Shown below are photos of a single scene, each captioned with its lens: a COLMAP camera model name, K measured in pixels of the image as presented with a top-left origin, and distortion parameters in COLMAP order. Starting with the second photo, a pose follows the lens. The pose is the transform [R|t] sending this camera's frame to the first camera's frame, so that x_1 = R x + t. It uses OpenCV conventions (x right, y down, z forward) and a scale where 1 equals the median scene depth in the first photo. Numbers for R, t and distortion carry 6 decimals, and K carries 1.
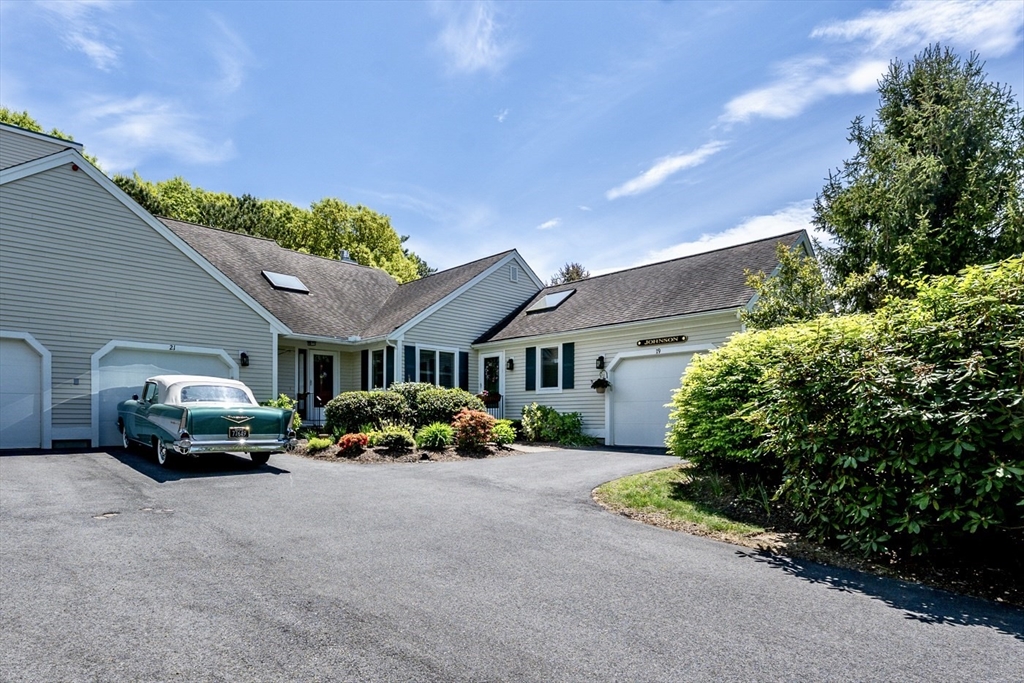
lens RADIAL K [[548.3, 0, 512.0], [0, 548.3, 341.5], [0, 0, 1]] dist [0.001244, 0.000102]
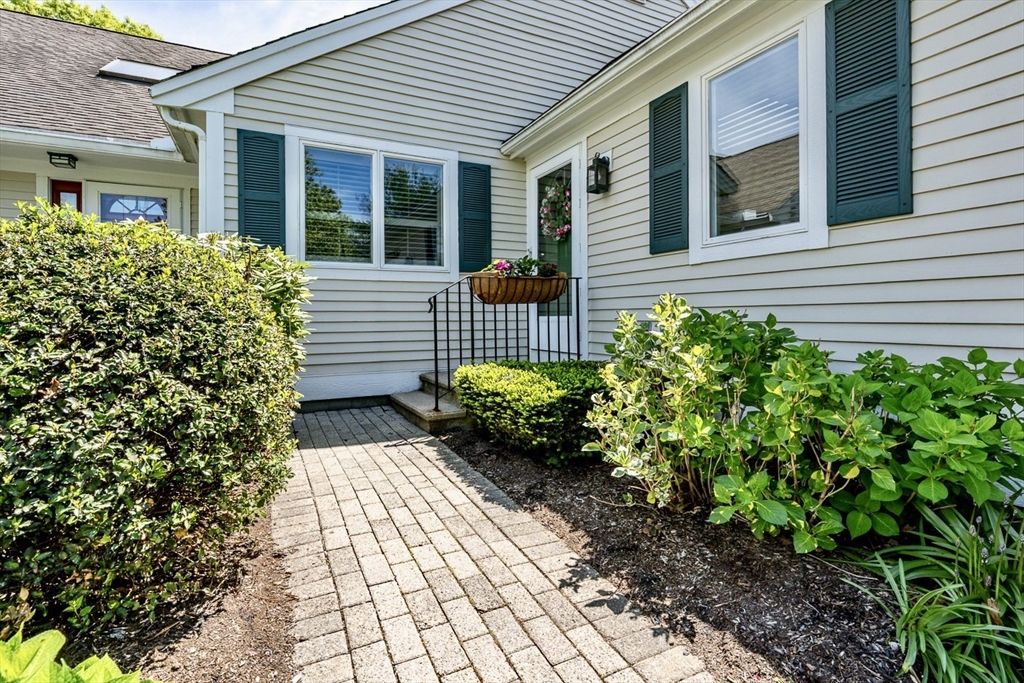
lens RADIAL K [[472.1, 0, 481.8], [0, 472.1, 317.1], [0, 0, 1]] dist [0.000337, 0.000138]
pose [[0.921481, -0.008338, -0.388334, 0.043758], [0.063316, 0.989622, 0.128993, 0.094546], [0.383229, -0.143452, 0.912446, 0.834292]]
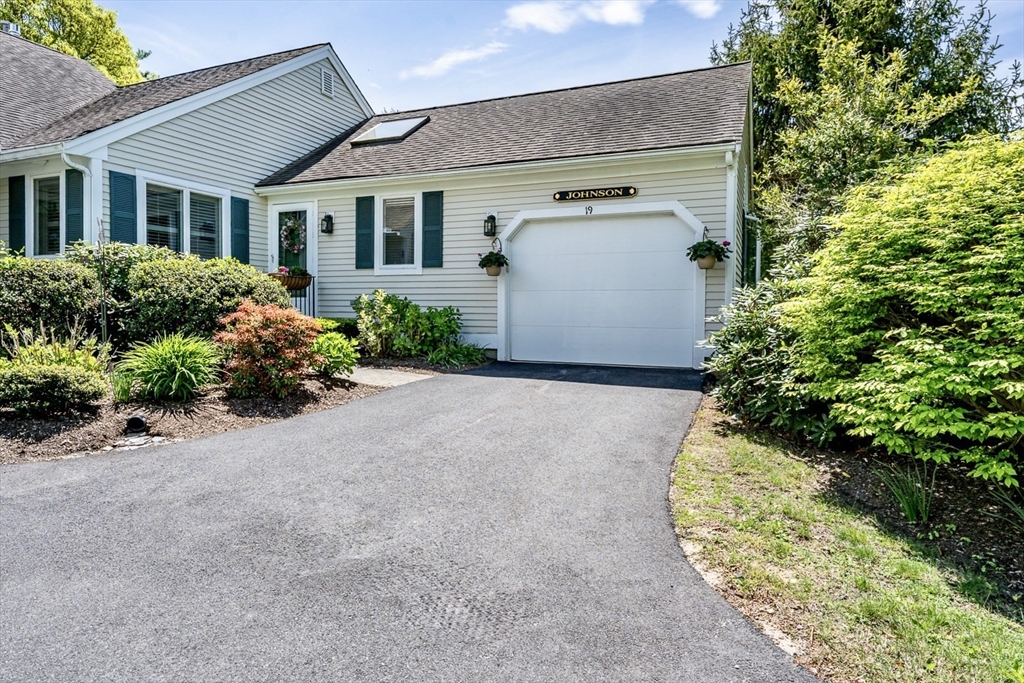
lens RADIAL K [[573.1, 0, 514.7], [0, 573.1, 304.3], [0, 0, 1]] dist [0.001647, -0.000723]
pose [[0.933910, 0.006823, 0.357443, -0.040291], [-0.055933, 0.990294, 0.127236, 0.043219], [-0.353106, -0.138820, 0.925227, 0.399669]]
